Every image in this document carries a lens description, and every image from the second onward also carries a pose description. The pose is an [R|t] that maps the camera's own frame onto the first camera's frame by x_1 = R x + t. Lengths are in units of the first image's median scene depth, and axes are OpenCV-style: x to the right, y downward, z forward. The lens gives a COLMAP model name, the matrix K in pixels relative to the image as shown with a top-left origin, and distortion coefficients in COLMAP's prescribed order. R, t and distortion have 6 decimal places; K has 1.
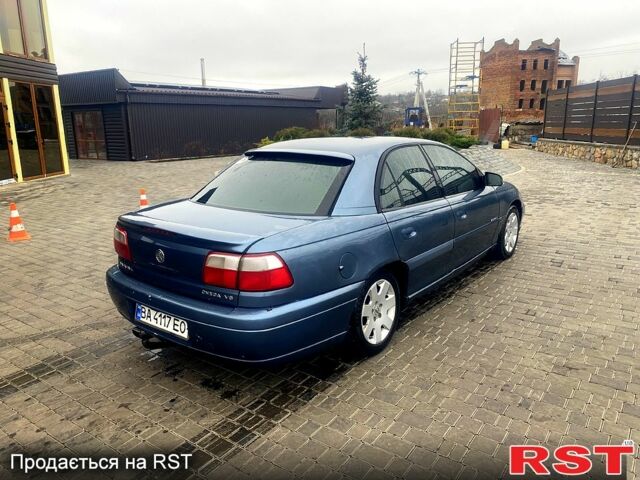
lens RADIAL K [[487.4, 0, 323.8], [0, 487.4, 237.1], [0, 0, 1]] dist [0.032714, -0.034800]
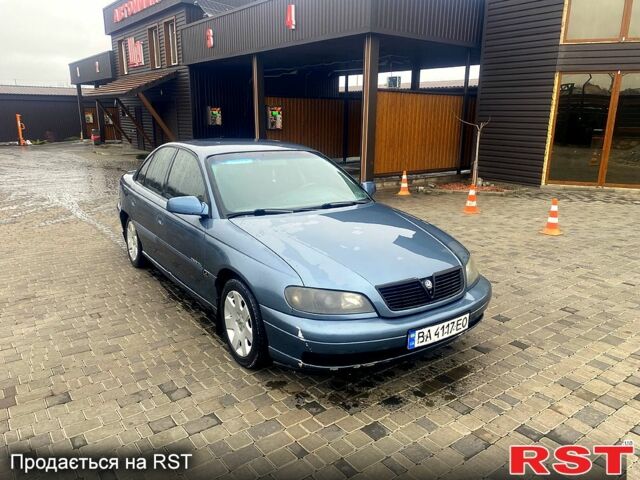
lens RADIAL K [[487.4, 0, 323.8], [0, 487.4, 237.1], [0, 0, 1]] dist [0.032714, -0.034800]
pose [[-0.305542, 0.237793, -0.922008, 1.273750], [-0.224299, 0.923090, 0.312402, -0.460389], [0.925383, 0.302257, -0.228706, 1.746255]]
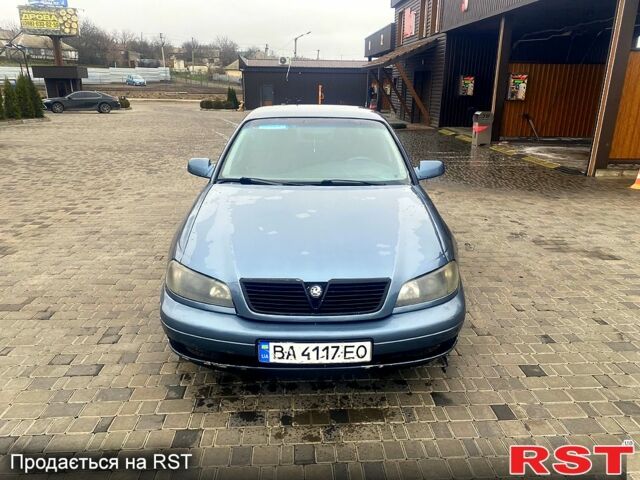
lens RADIAL K [[487.4, 0, 323.8], [0, 487.4, 237.1], [0, 0, 1]] dist [0.032714, -0.034800]
pose [[-0.779971, 0.189023, -0.596586, 0.861727], [-0.146365, 0.871757, 0.467564, -0.530192], [0.608459, 0.452006, -0.652279, 2.120947]]
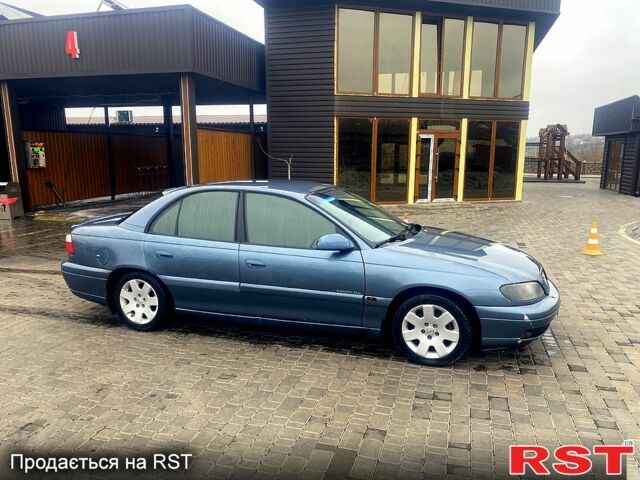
lens RADIAL K [[487.4, 0, 323.8], [0, 487.4, 237.1], [0, 0, 1]] dist [0.032714, -0.034800]
pose [[0.329479, 0.177221, -0.927381, 1.404751], [-0.220136, 0.969575, 0.107075, -0.267912], [0.918141, 0.168871, 0.358467, 0.841954]]
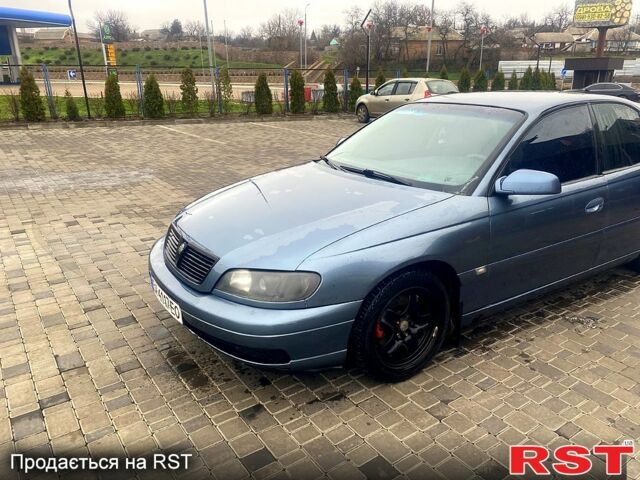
lens RADIAL K [[487.4, 0, 323.8], [0, 487.4, 237.1], [0, 0, 1]] dist [0.032714, -0.034800]
pose [[-0.943974, -0.088328, 0.317979, 0.109061], [0.090892, 0.856669, 0.507796, -0.527554], [-0.317255, 0.508248, -0.800645, 2.227358]]
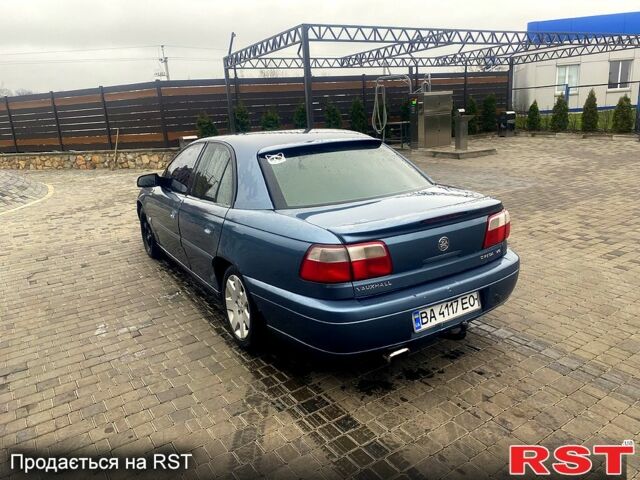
lens RADIAL K [[487.4, 0, 323.8], [0, 487.4, 237.1], [0, 0, 1]] dist [0.032714, -0.034800]
pose [[0.348216, -0.241317, 0.905821, -0.982610], [0.268841, 0.951415, 0.150116, -0.138664], [-0.898037, 0.191249, 0.396173, 0.637677]]
